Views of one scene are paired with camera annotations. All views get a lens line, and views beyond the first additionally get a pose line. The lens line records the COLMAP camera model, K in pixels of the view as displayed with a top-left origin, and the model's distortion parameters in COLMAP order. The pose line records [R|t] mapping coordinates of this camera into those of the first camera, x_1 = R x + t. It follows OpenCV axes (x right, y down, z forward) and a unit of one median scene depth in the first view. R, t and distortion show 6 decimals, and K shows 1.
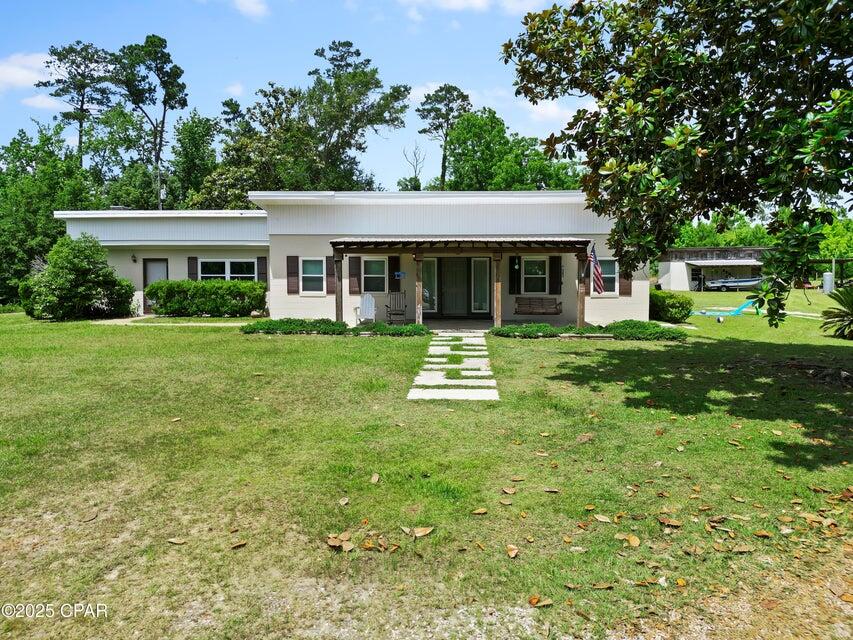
lens RADIAL K [[598.1, 0, 426.5], [0, 598.1, 320.0], [0, 0, 1]] dist [0.030520, -0.001579]
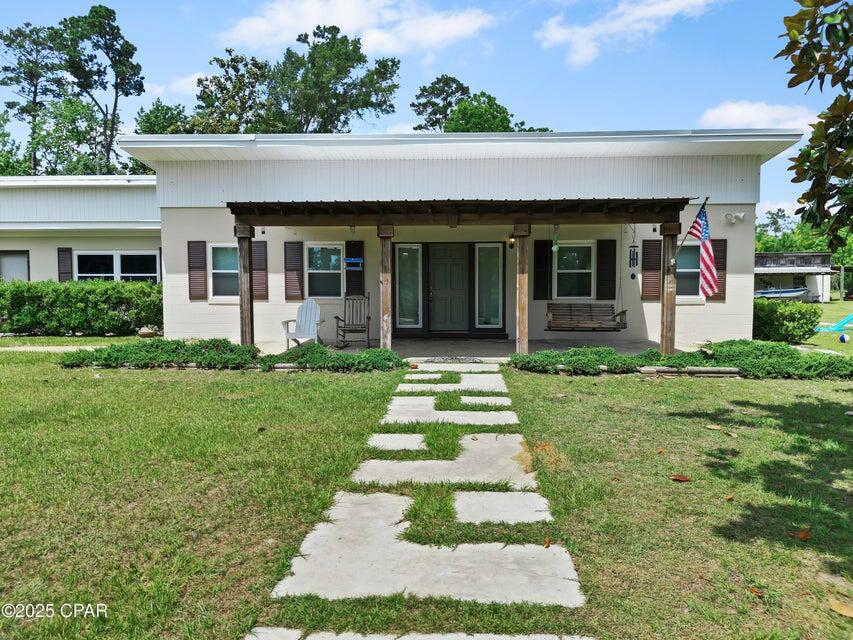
lens RADIAL K [[598.1, 0, 426.5], [0, 598.1, 320.0], [0, 0, 1]] dist [0.030520, -0.001579]
pose [[0.999995, -0.002742, -0.001629, 0.010805], [0.002696, 0.999622, -0.027360, -0.001807], [0.001703, 0.027355, 0.999624, 0.164291]]
